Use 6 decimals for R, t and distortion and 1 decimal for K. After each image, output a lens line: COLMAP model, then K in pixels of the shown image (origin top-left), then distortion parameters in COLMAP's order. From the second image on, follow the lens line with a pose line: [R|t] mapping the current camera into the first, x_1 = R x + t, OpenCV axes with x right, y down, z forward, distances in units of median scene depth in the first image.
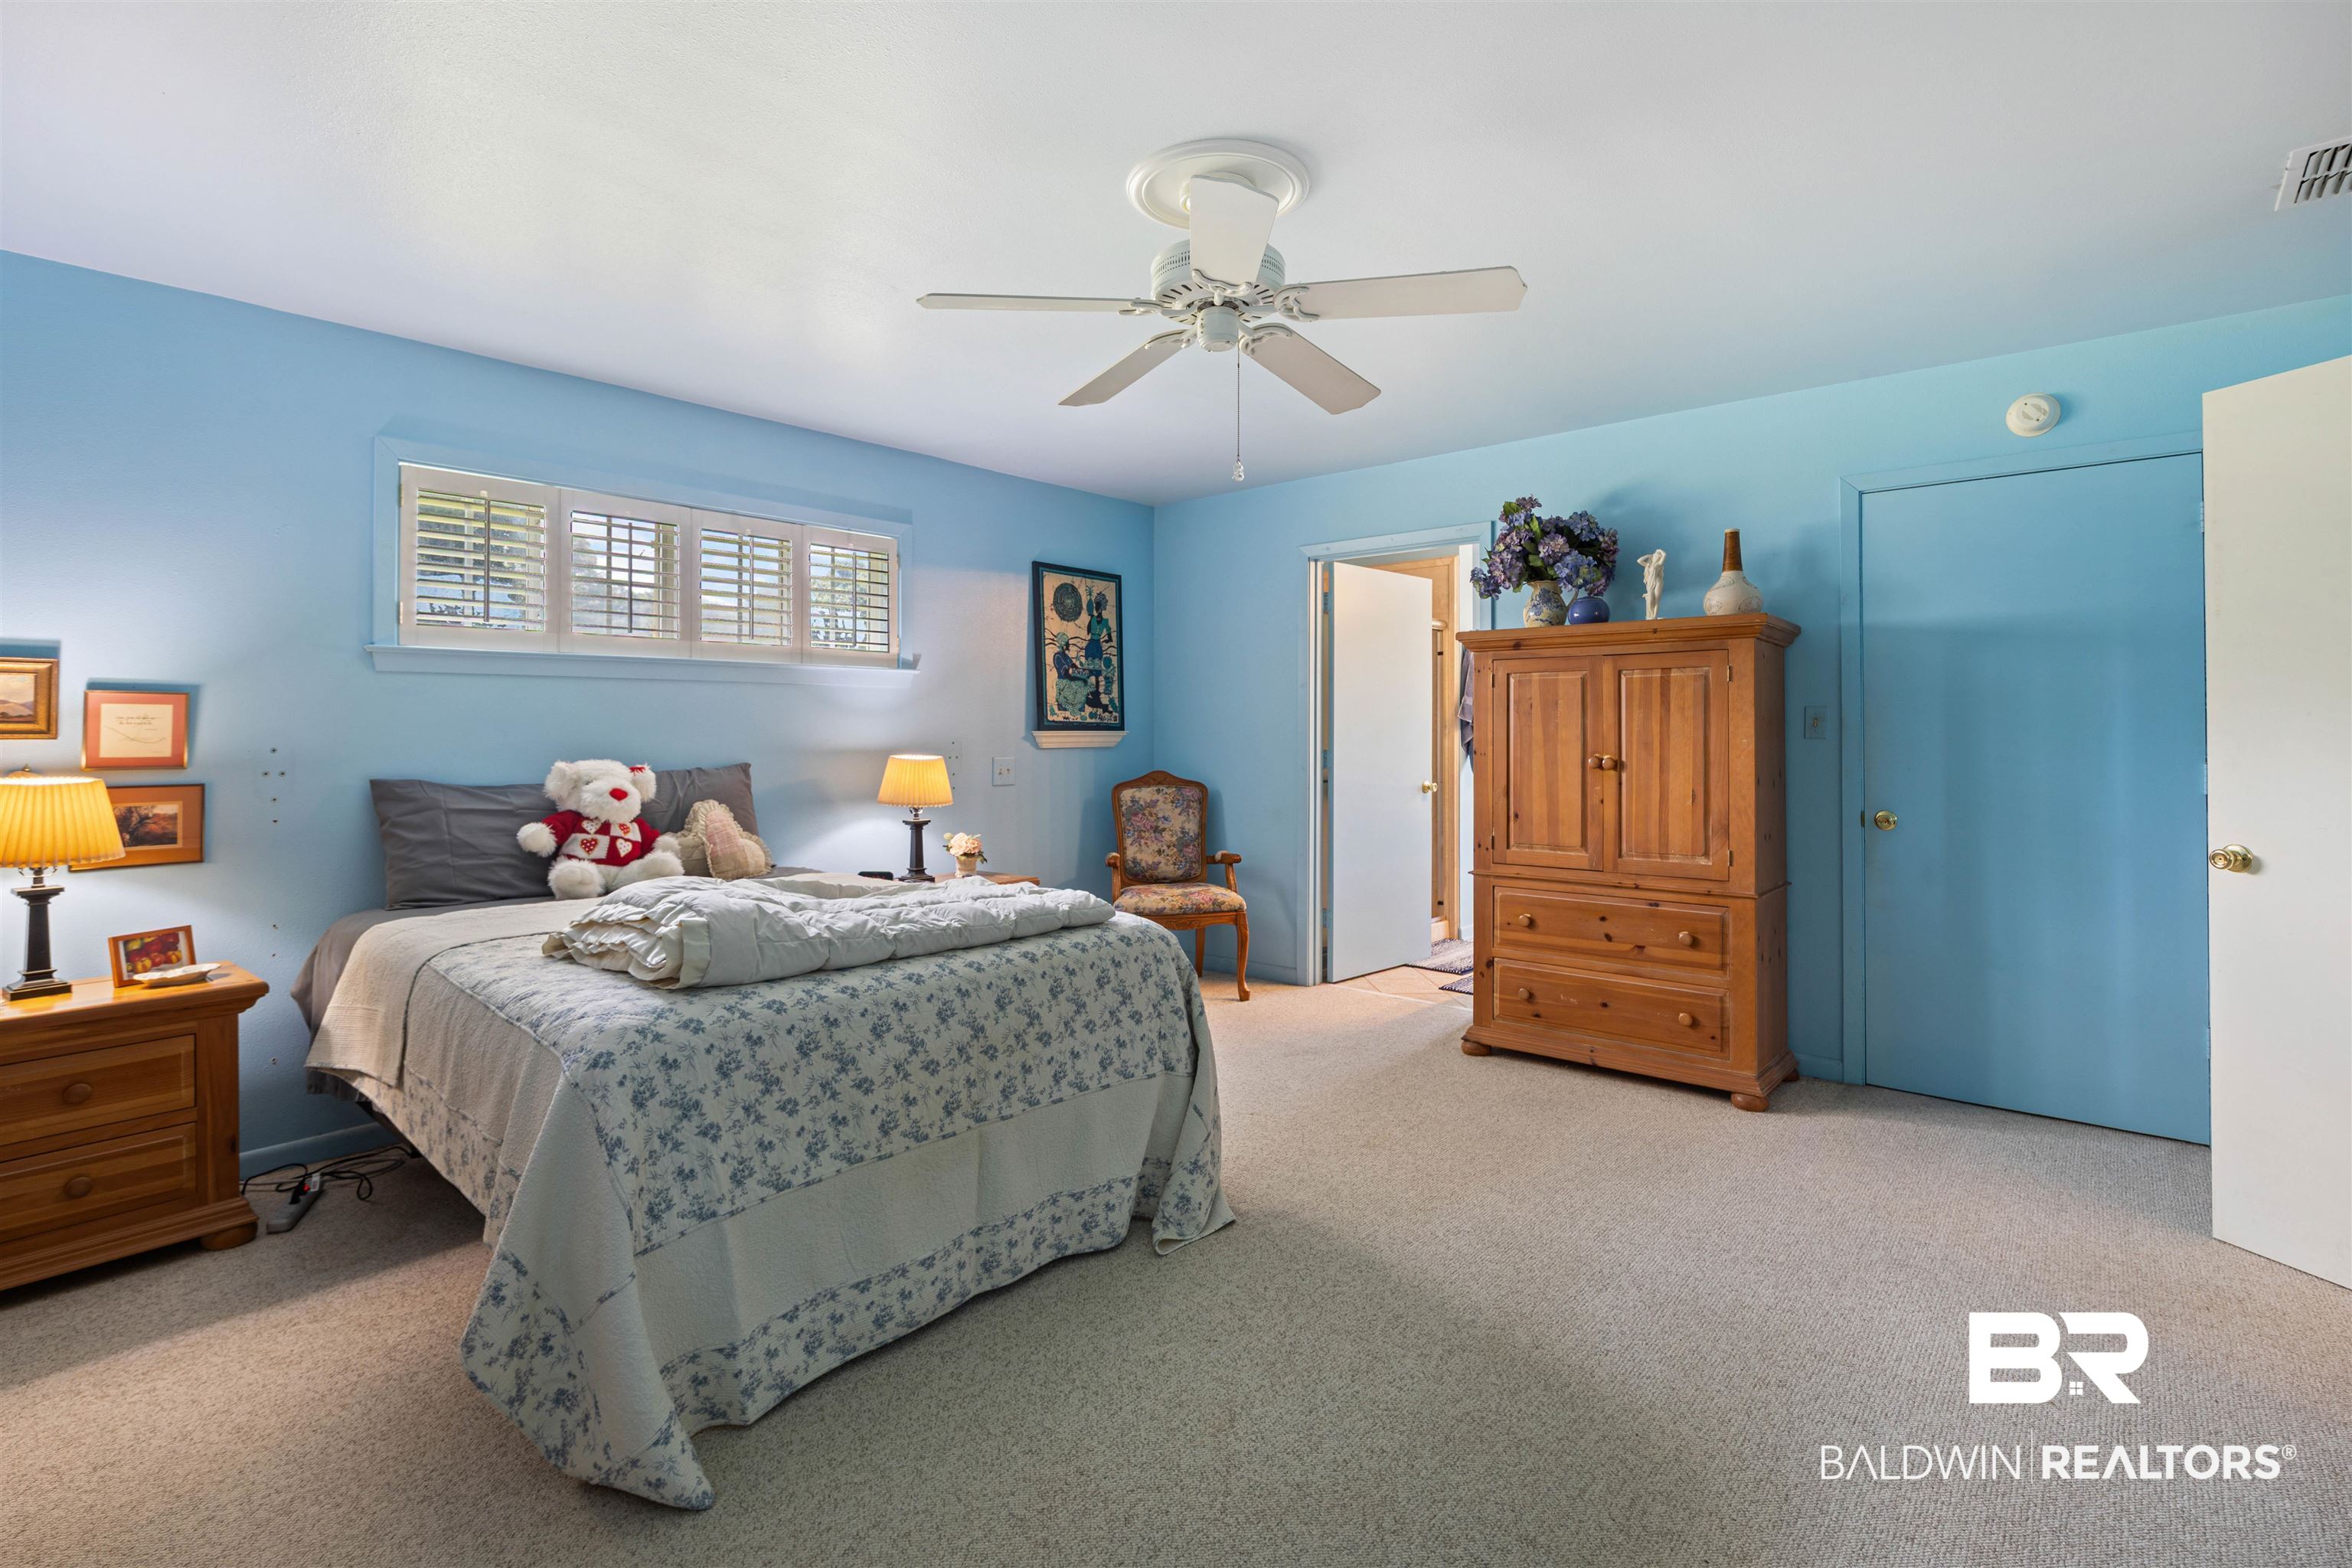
lens RADIAL K [[1071.6, 0, 1239.0], [0, 1071.6, 729.0], [0, 0, 1]] dist [-0.002501, 0.000737]
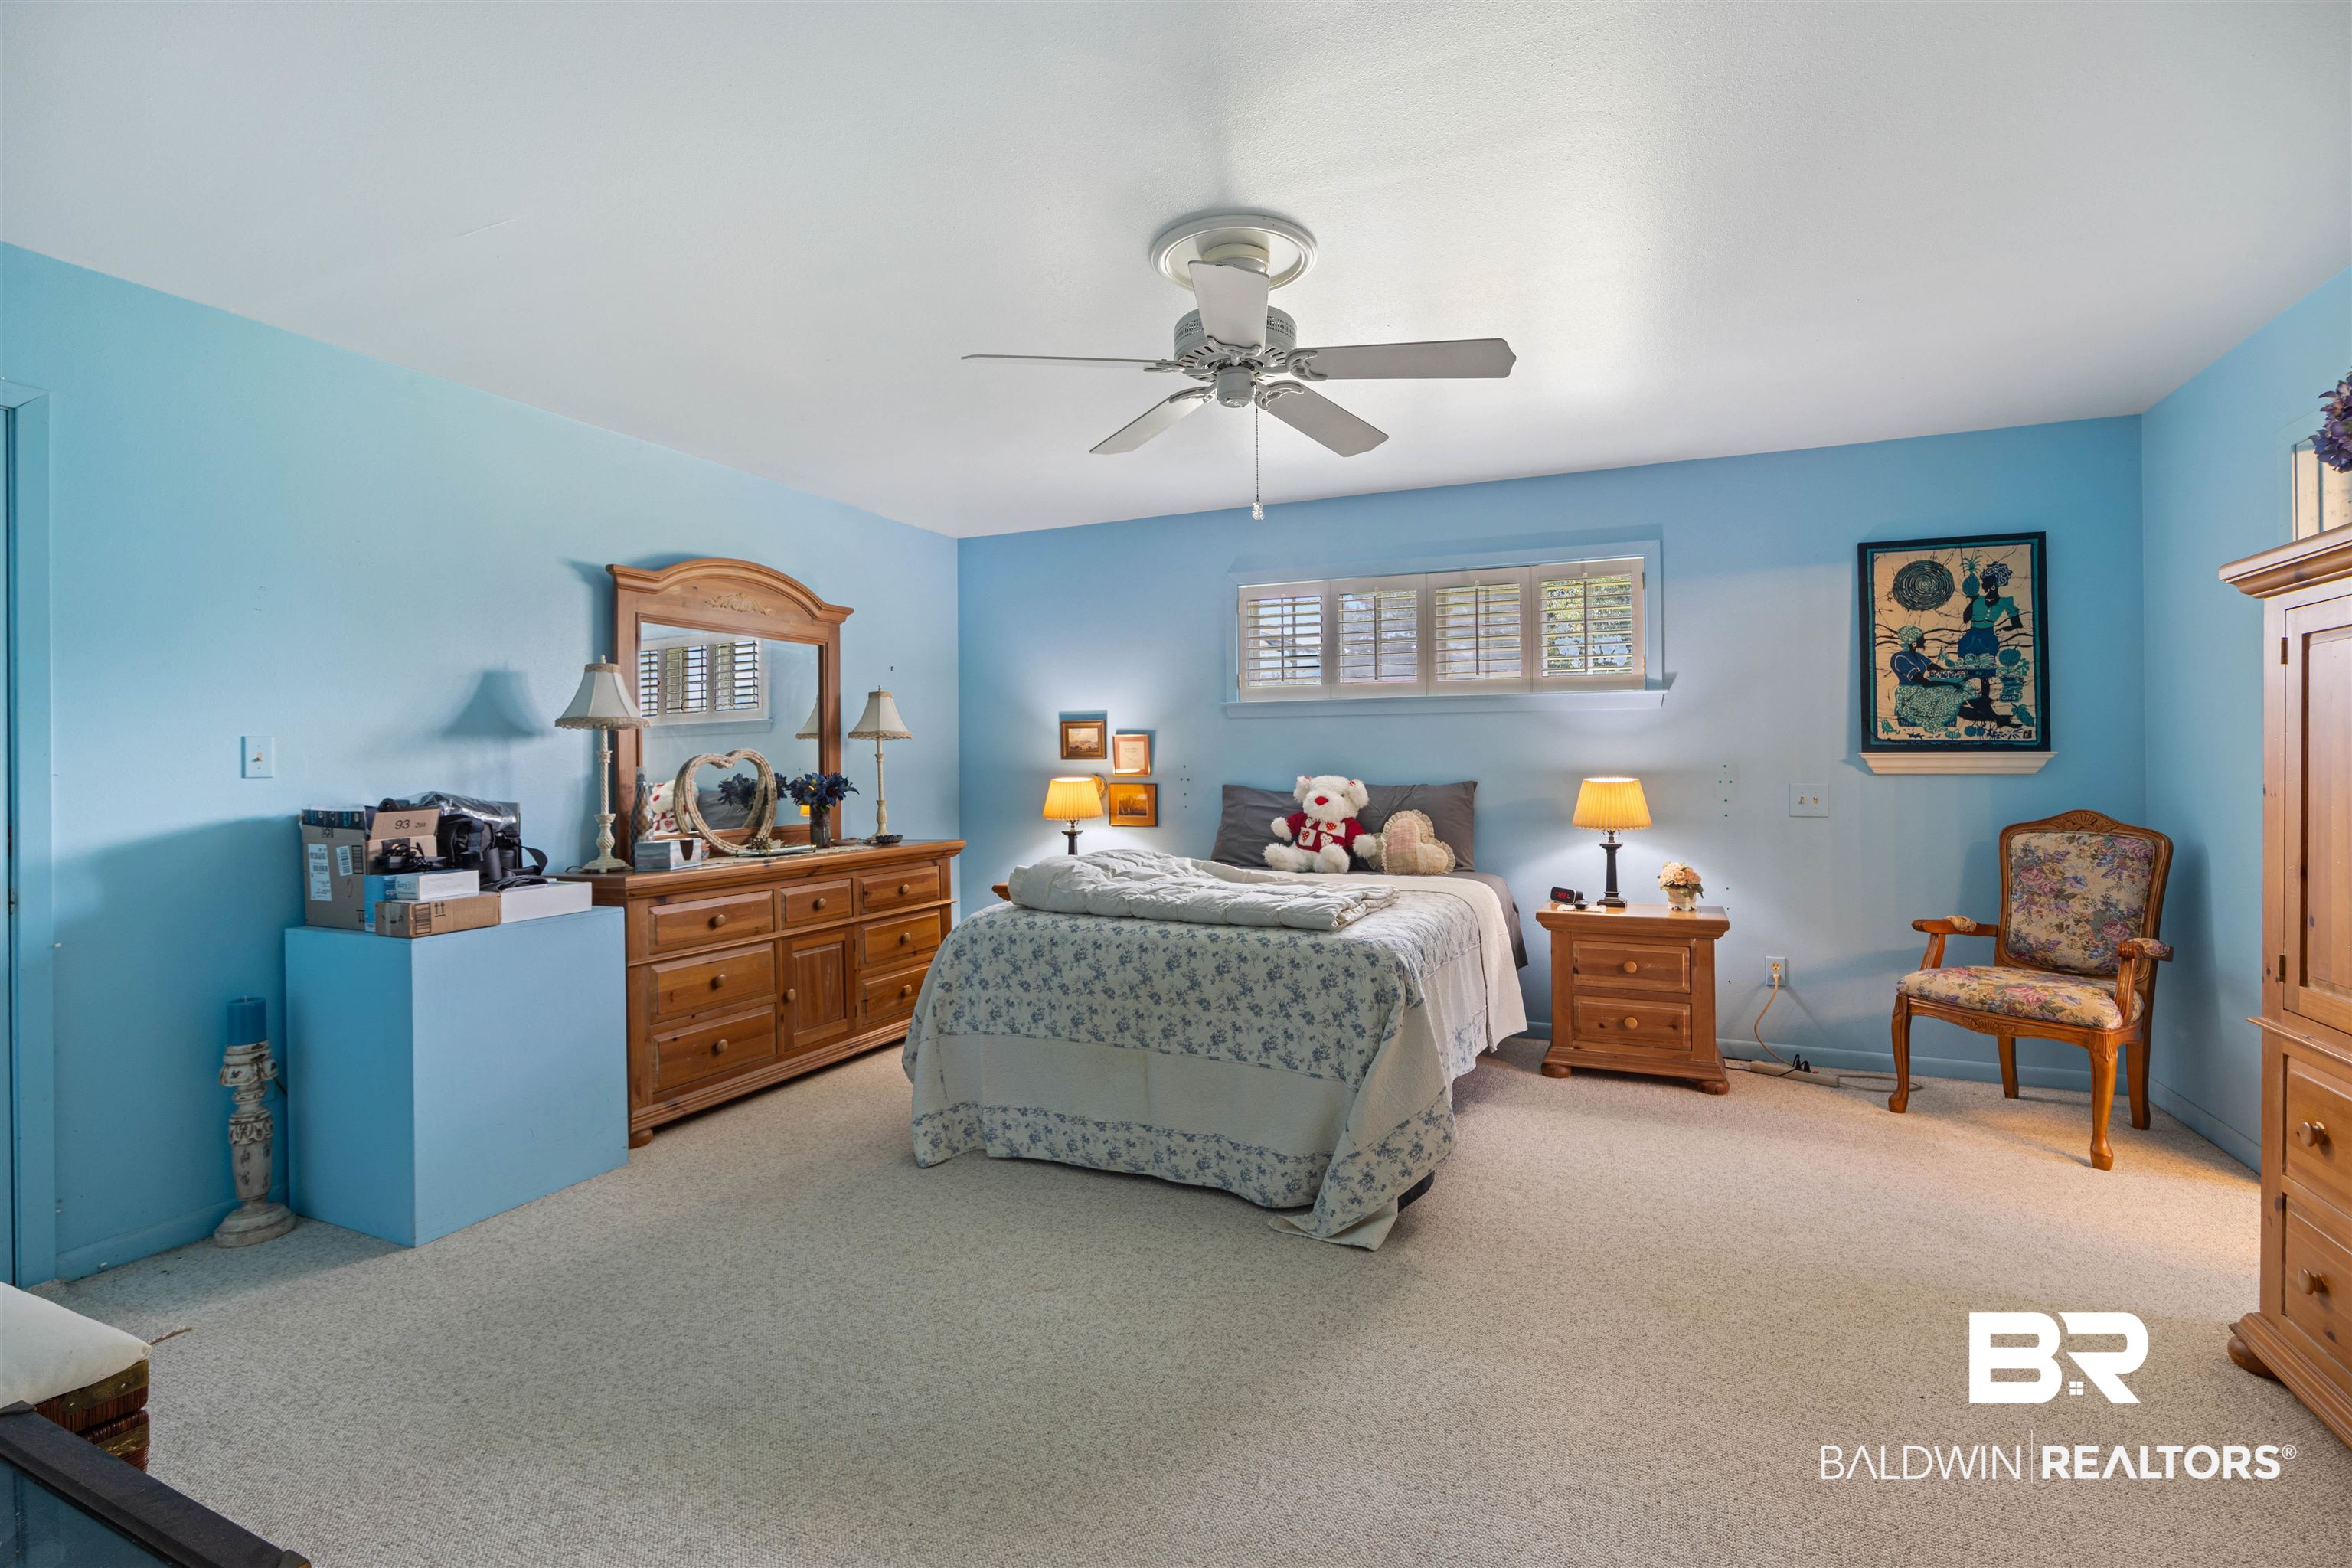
lens RADIAL K [[1071.6, 0, 1176.7], [0, 1071.6, 769.5], [0, 0, 1]] dist [-0.002501, 0.000737]
pose [[0.295495, 0.011558, -0.955274, 0.431248], [0.006188, 0.999883, 0.014012, 0.000139], [0.955324, -0.010051, 0.295389, 0.264063]]
